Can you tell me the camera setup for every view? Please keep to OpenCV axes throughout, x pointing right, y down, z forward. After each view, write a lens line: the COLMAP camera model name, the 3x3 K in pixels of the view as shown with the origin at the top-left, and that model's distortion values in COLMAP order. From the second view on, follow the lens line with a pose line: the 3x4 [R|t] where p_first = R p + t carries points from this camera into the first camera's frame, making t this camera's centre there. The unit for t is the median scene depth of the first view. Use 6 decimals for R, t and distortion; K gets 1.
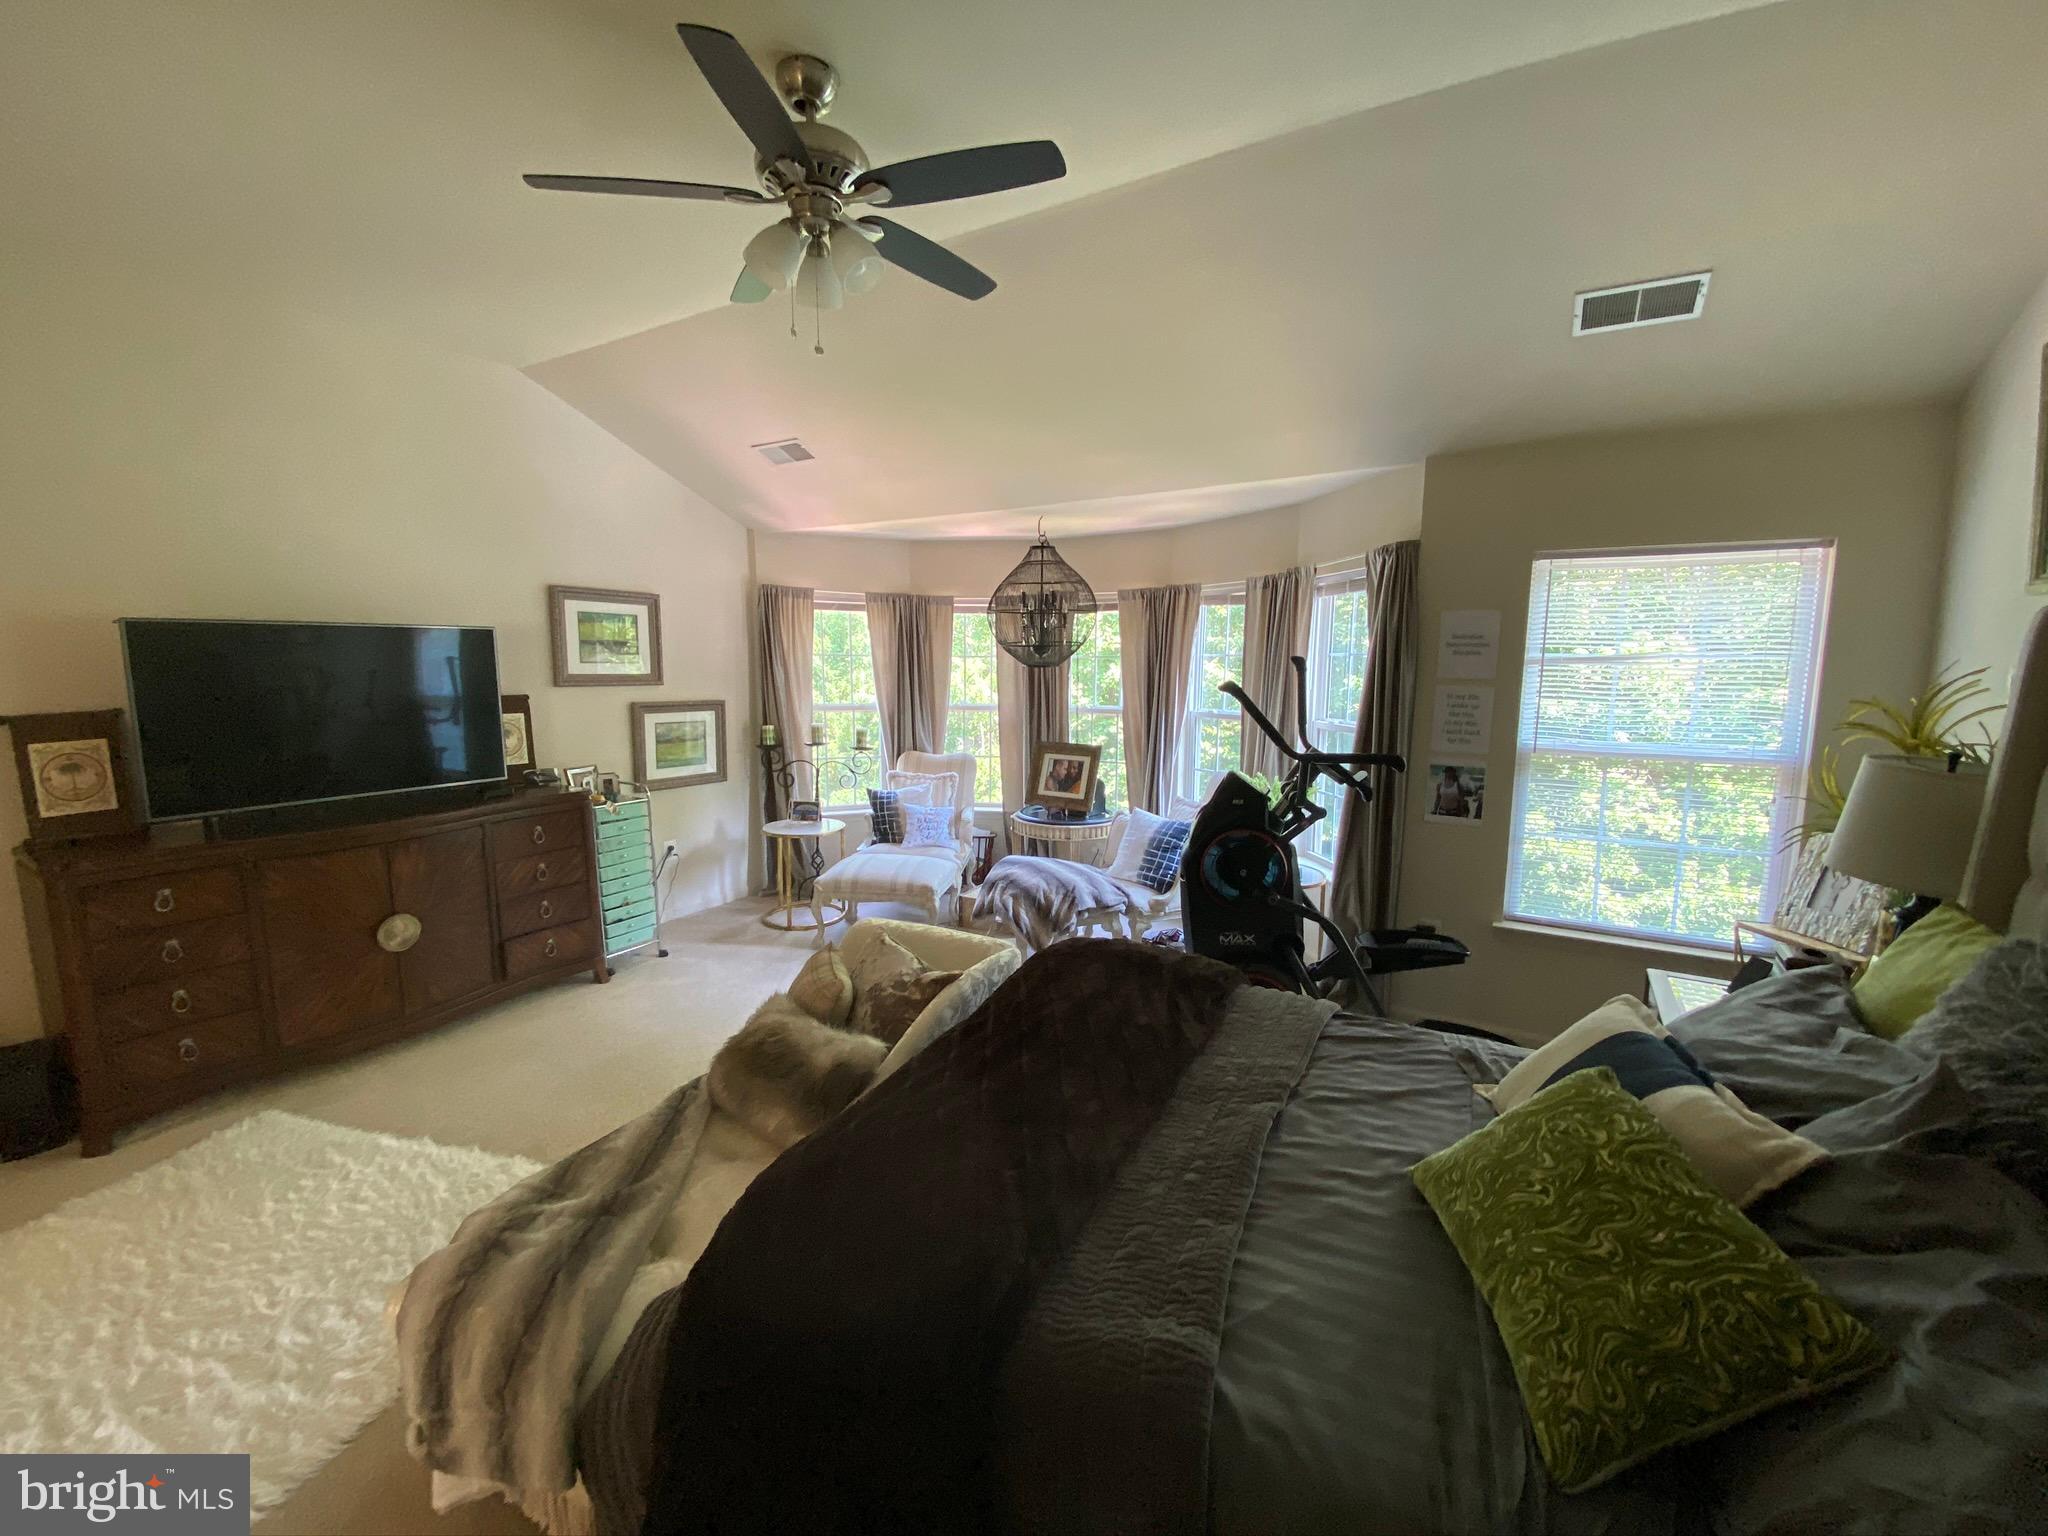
lens RADIAL K [[830.5, 0, 1023.9], [0, 830.5, 766.3], [0, 0, 1]] dist [-0.004085, -0.008843]
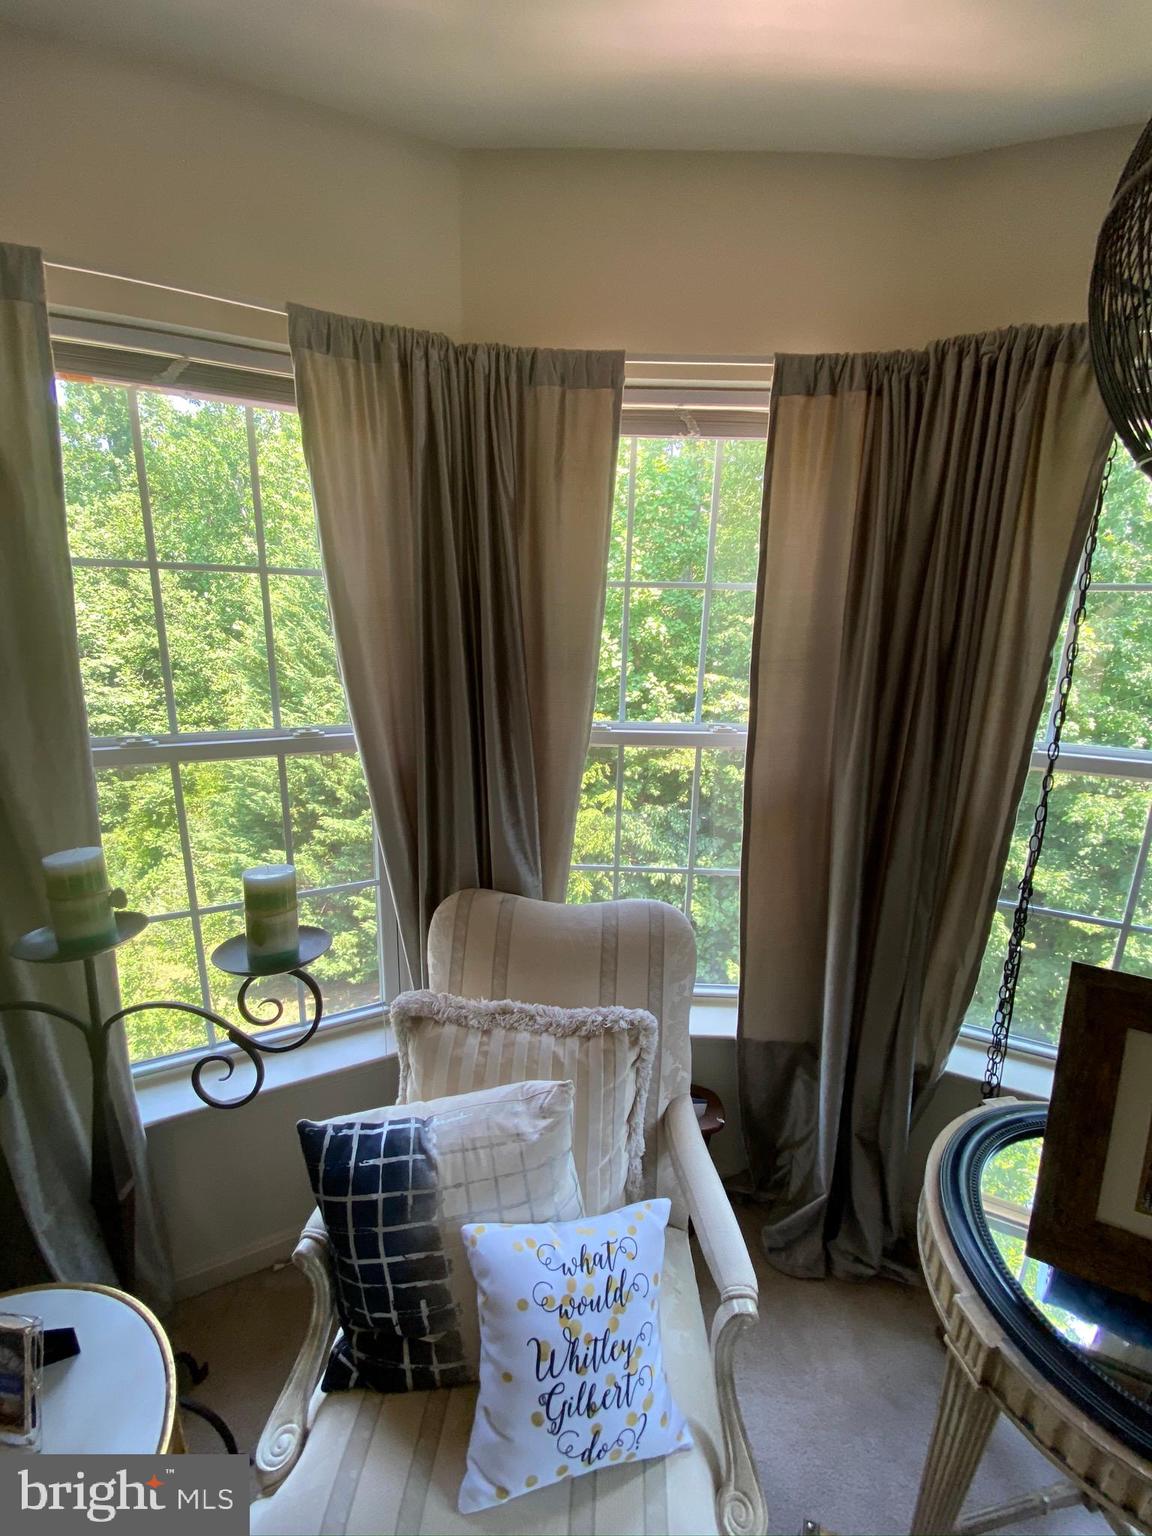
lens RADIAL K [[622.9, 0, 572.7], [0, 622.9, 776.9], [0, 0, 1]] dist [-0.004085, -0.008843]
pose [[0.997002, -0.002614, 0.077329, -0.120472], [-0.005883, 0.993975, 0.109446, -0.088327], [-0.077149, -0.109573, 0.990980, 0.795980]]
